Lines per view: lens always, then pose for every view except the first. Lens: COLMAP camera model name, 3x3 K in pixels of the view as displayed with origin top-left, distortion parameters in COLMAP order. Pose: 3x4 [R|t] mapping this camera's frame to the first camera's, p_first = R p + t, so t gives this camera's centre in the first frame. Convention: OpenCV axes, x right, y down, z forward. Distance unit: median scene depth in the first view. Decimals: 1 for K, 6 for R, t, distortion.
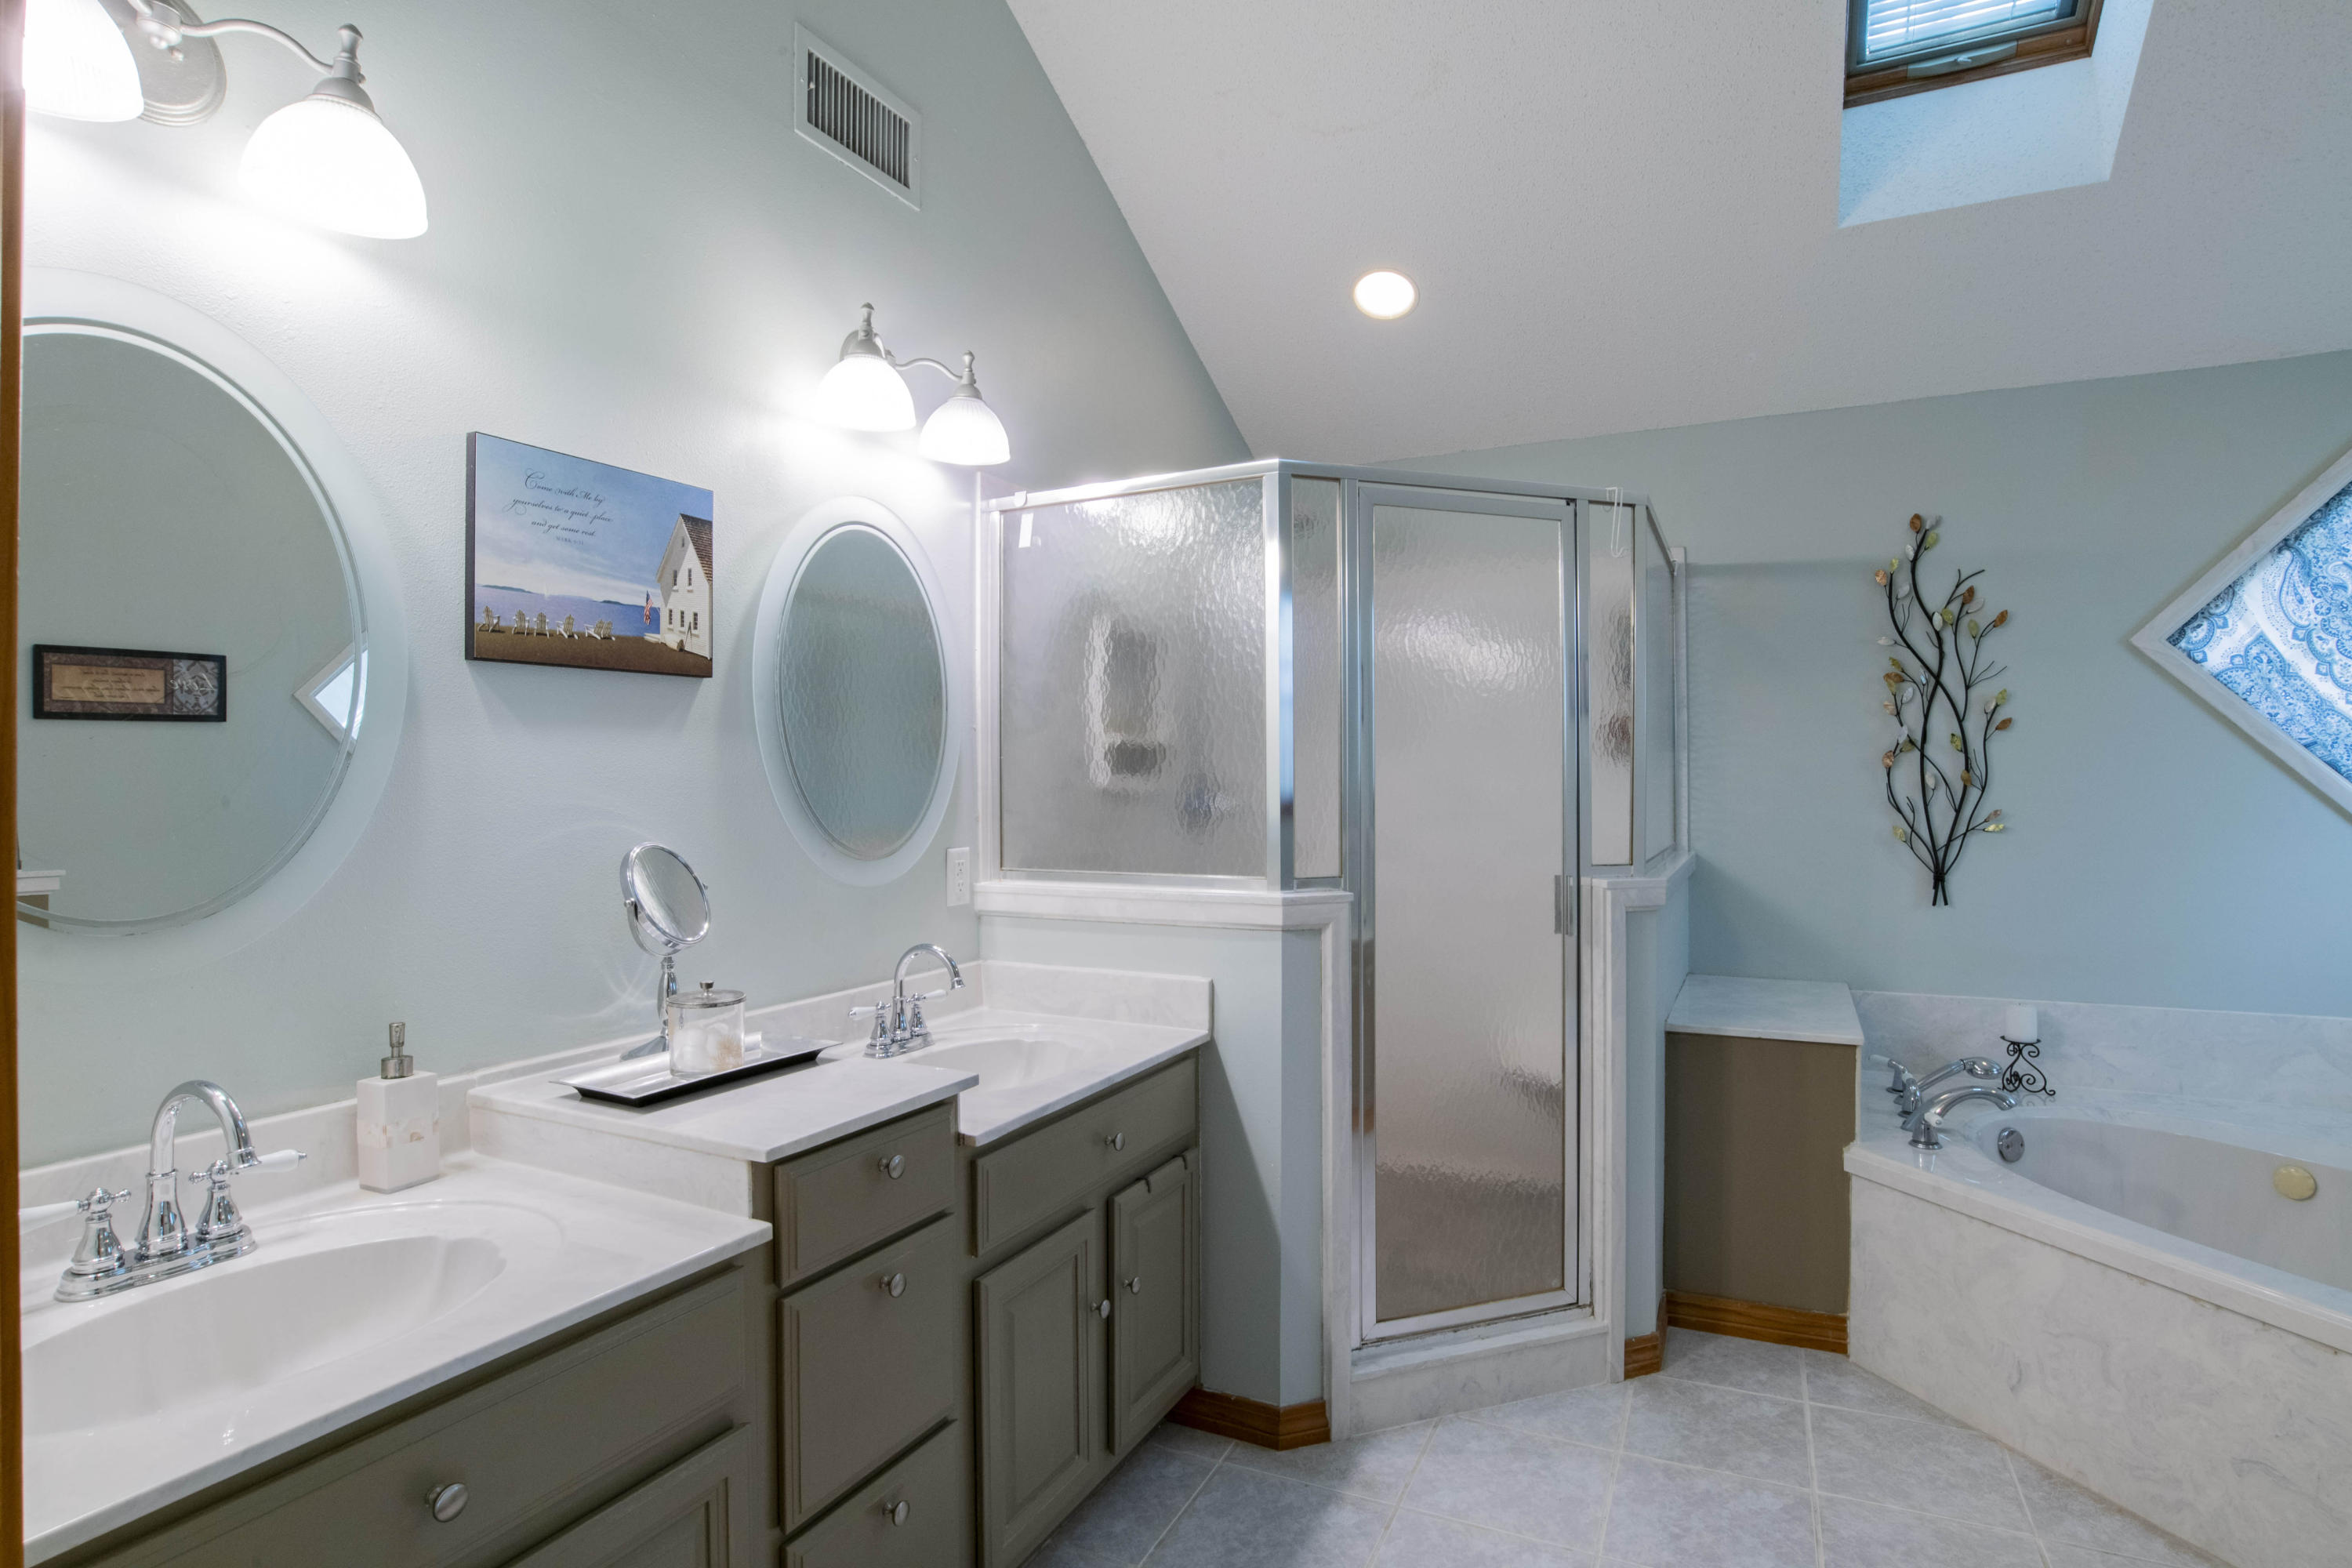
lens RADIAL K [[1215.1, 0, 1172.4], [0, 1215.1, 767.8], [0, 0, 1]] dist [-0.067118, 0.027917]
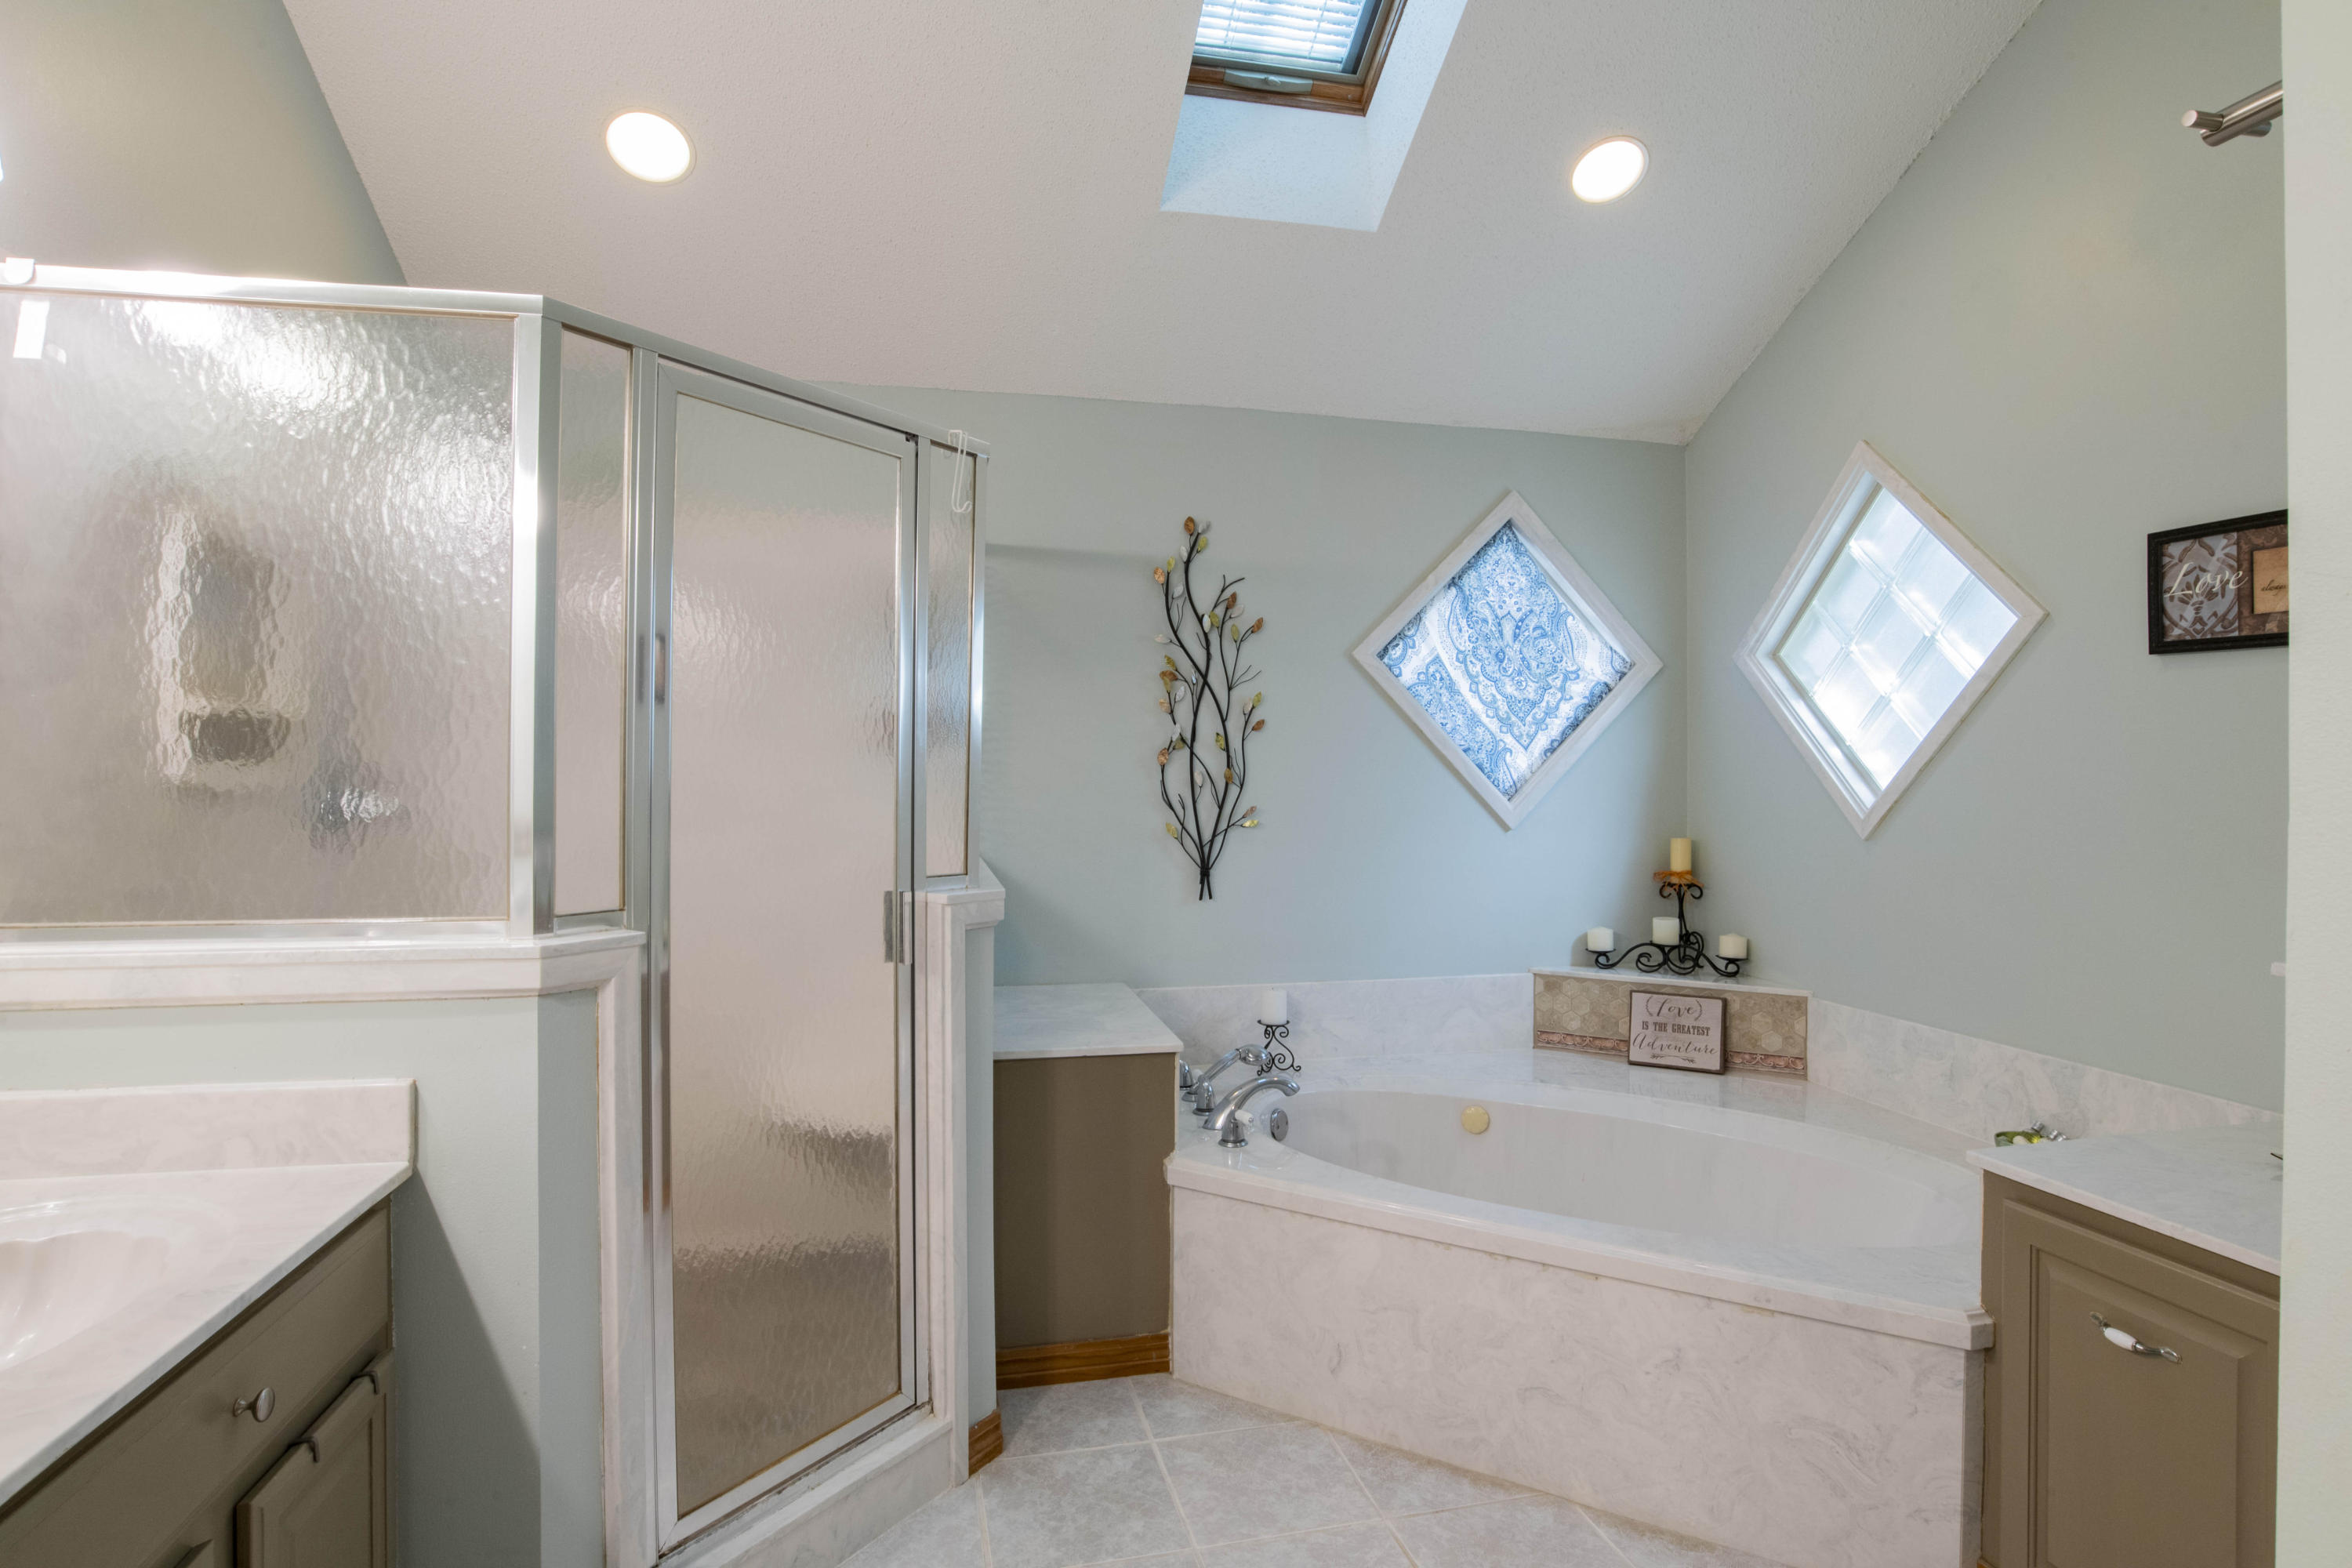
lens RADIAL K [[1215.1, 0, 1172.4], [0, 1215.1, 767.8], [0, 0, 1]] dist [-0.067118, 0.027917]
pose [[0.773895, 0.010929, 0.633220, -0.052413], [-0.013606, 0.999907, -0.000629, 0.003533], [-0.633168, -0.008129, 0.773972, 0.246096]]
